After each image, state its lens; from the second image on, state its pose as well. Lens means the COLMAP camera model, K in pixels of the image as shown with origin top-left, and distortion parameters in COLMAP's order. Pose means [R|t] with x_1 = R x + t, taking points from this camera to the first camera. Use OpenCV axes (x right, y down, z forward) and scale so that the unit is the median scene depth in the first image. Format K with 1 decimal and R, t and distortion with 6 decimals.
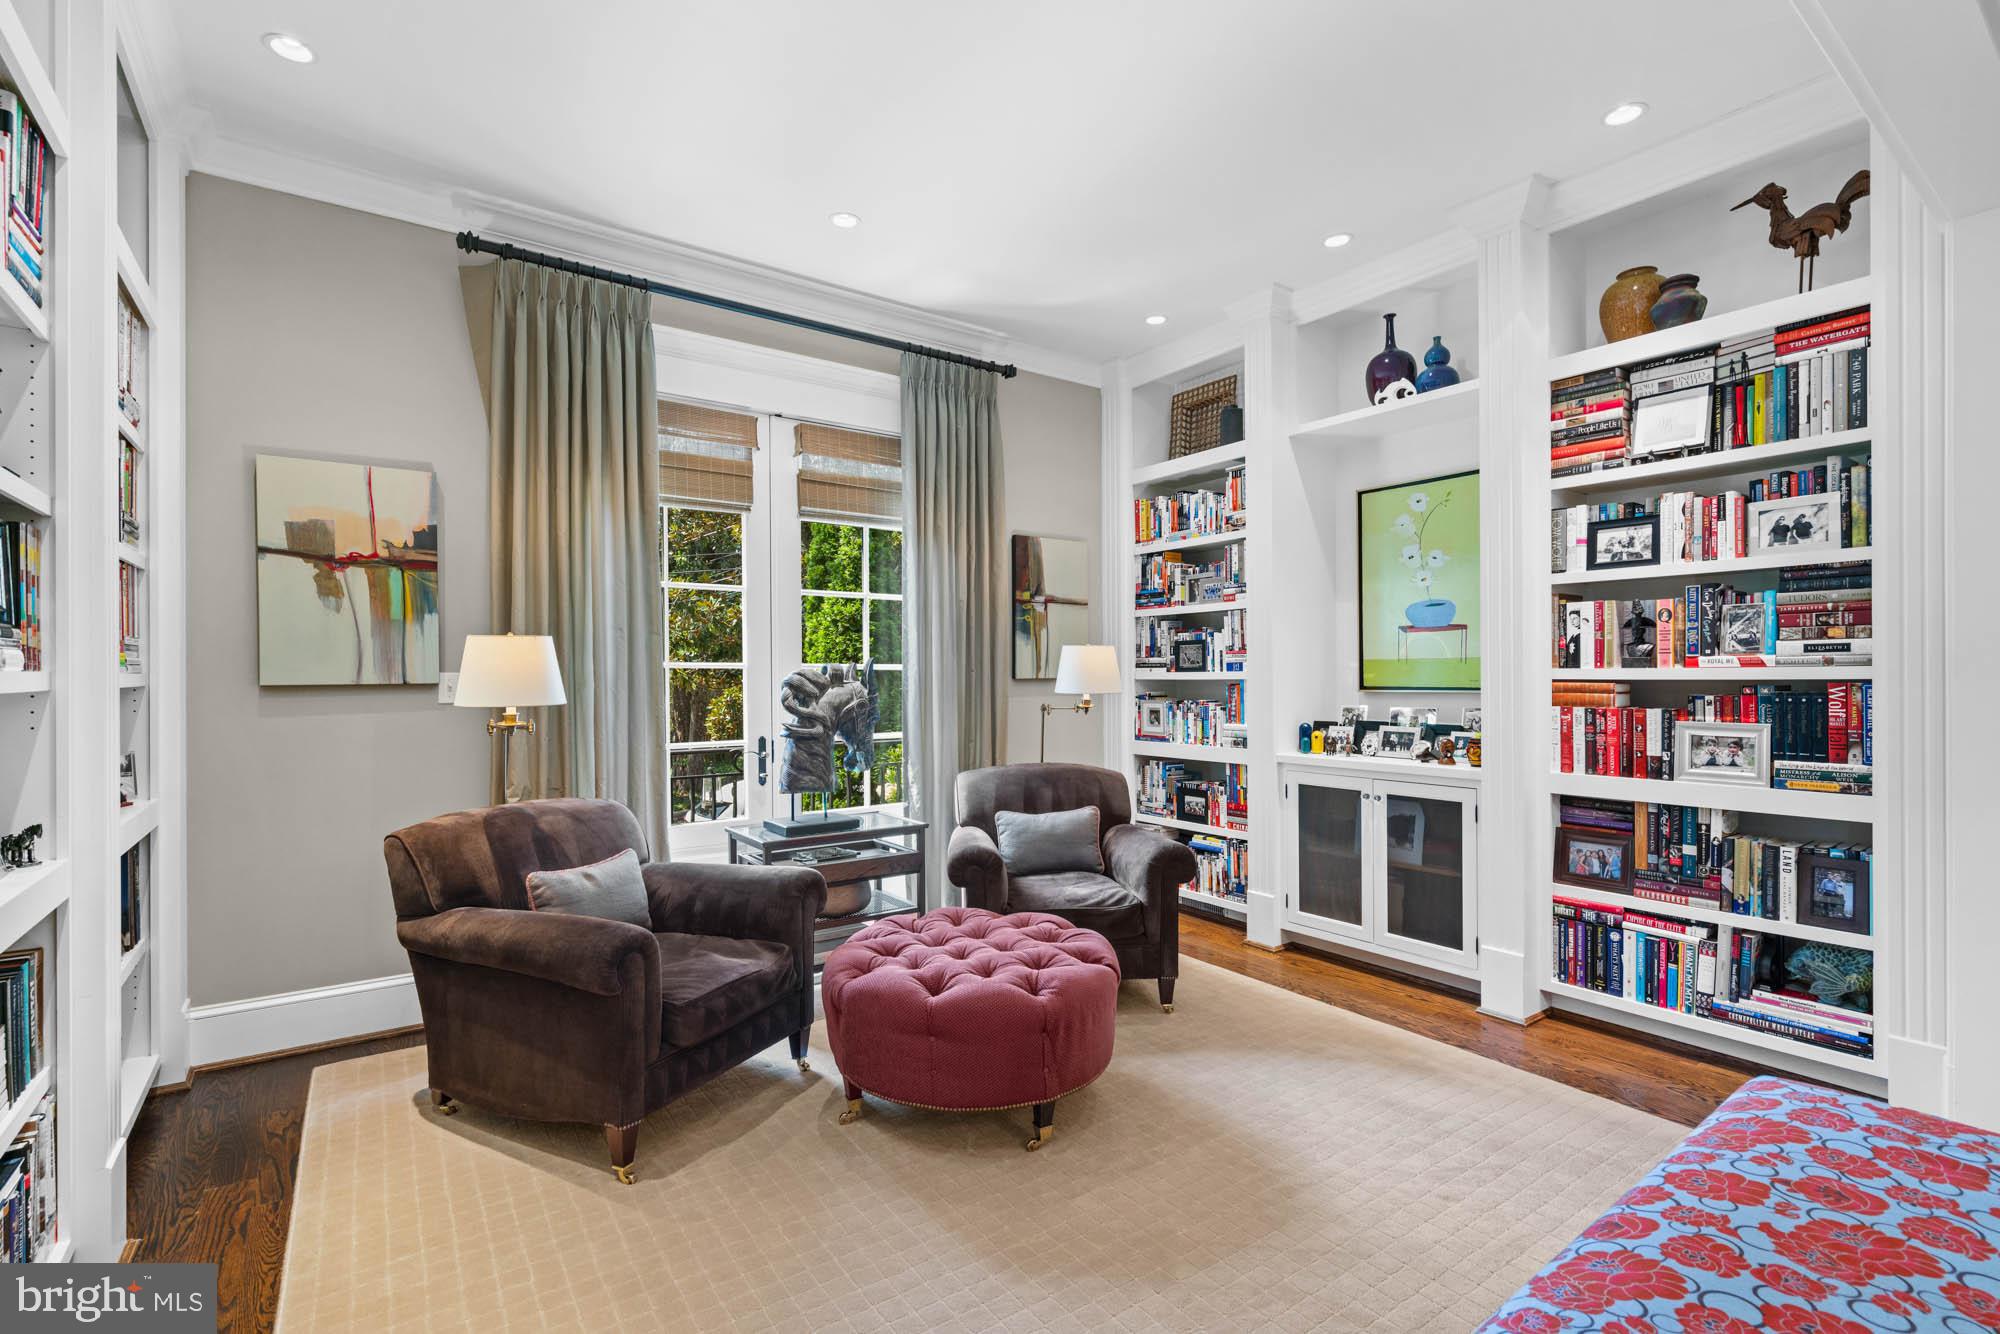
lens RADIAL K [[913.8, 0, 993.2], [0, 913.8, 674.2], [0, 0, 1]] dist [-0.005141, 0.000392]
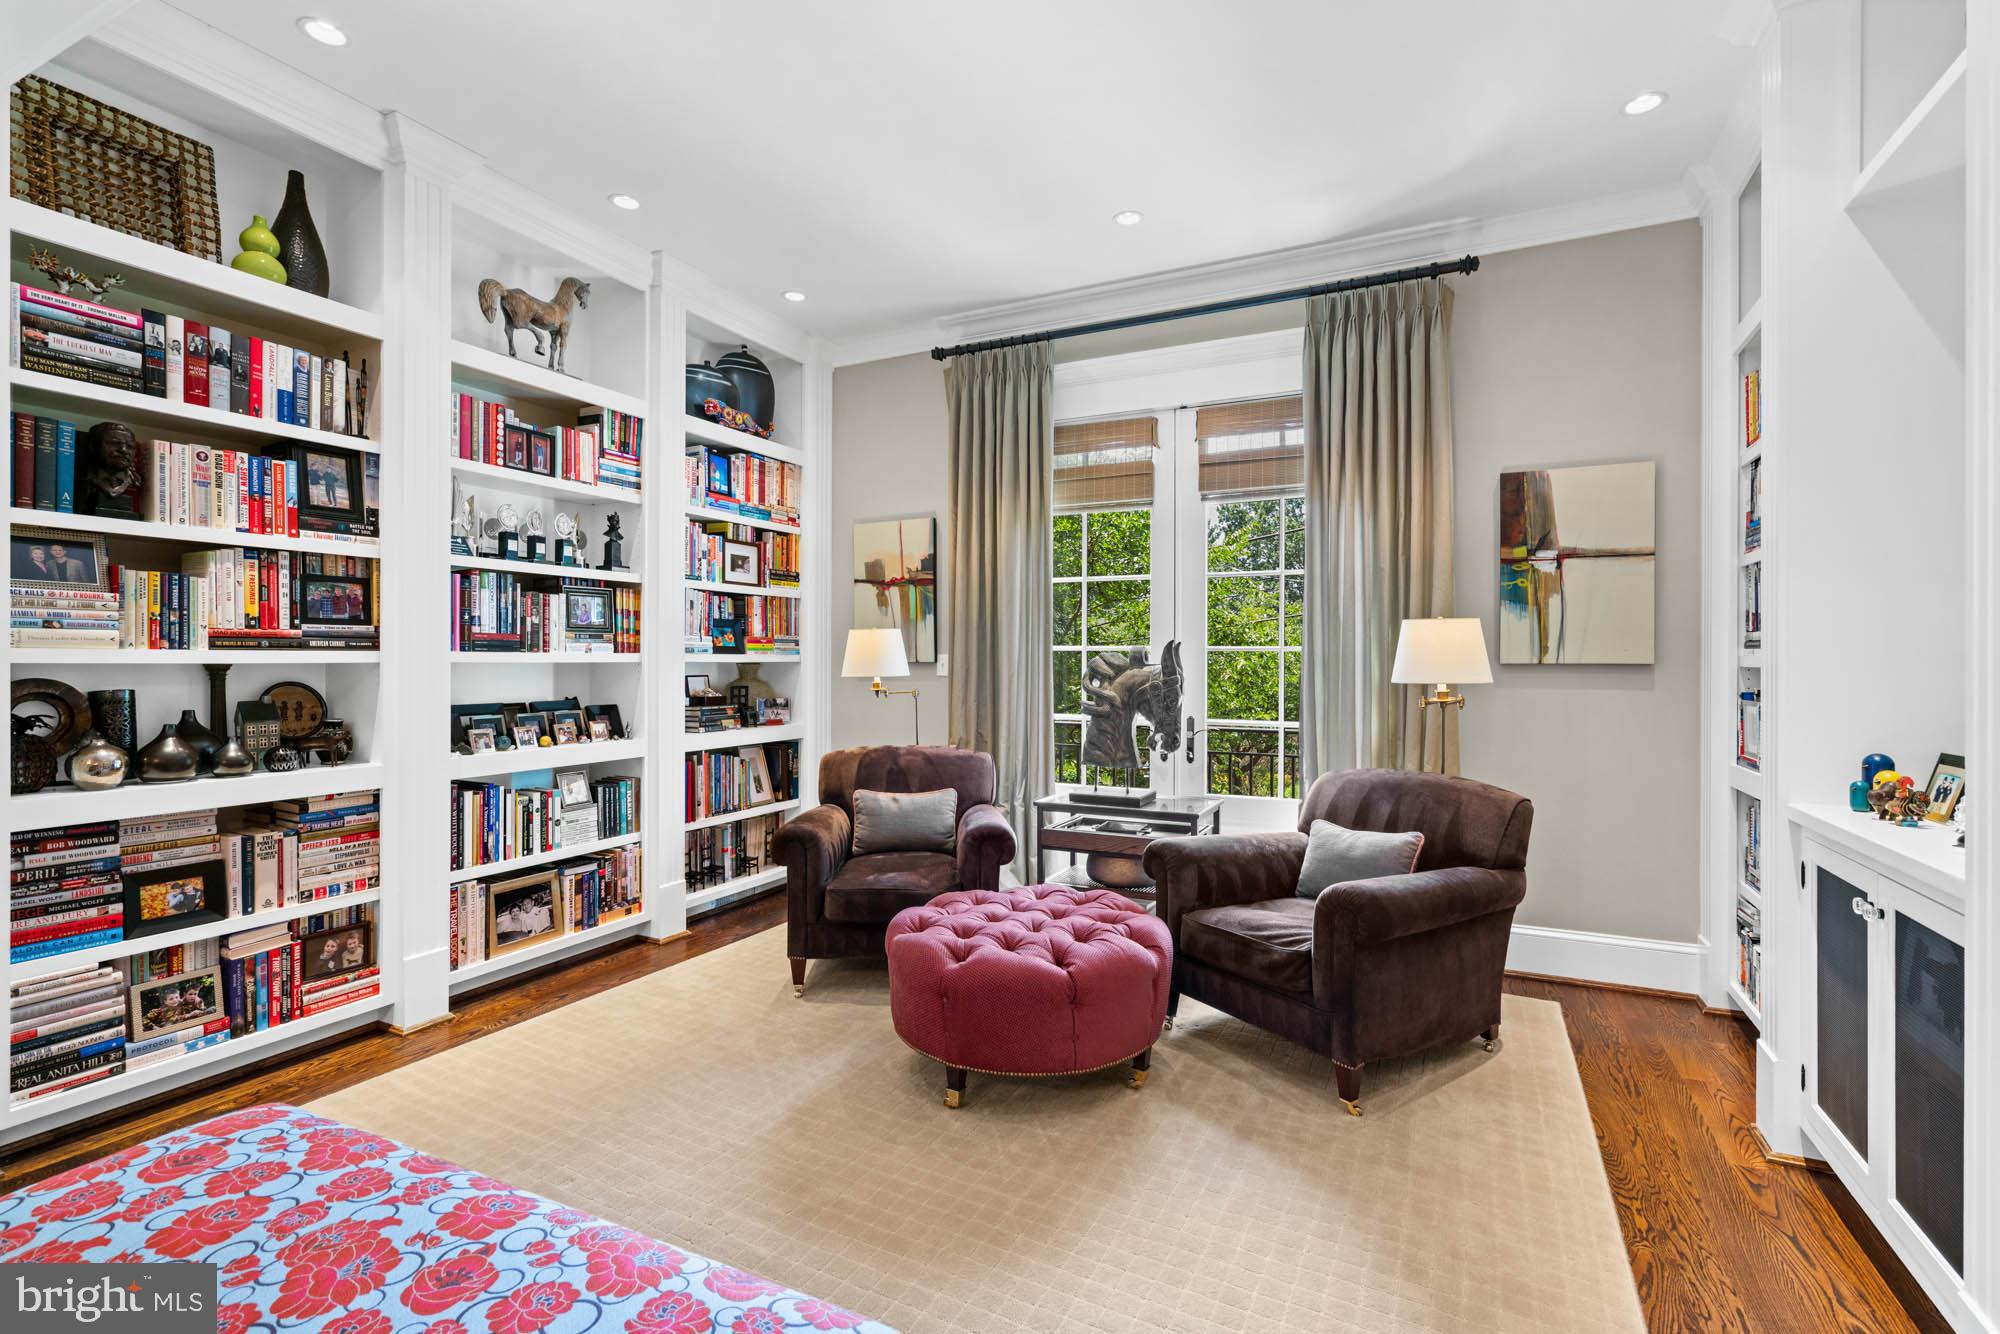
lens RADIAL K [[913.8, 0, 988.2], [0, 913.8, 661.4], [0, 0, 1]] dist [-0.005141, 0.000392]
pose [[0.458617, 0.006570, -0.888610, 0.691826], [-0.004382, 0.999977, 0.005132, 0.000941], [0.888623, 0.001540, 0.458635, 0.386834]]
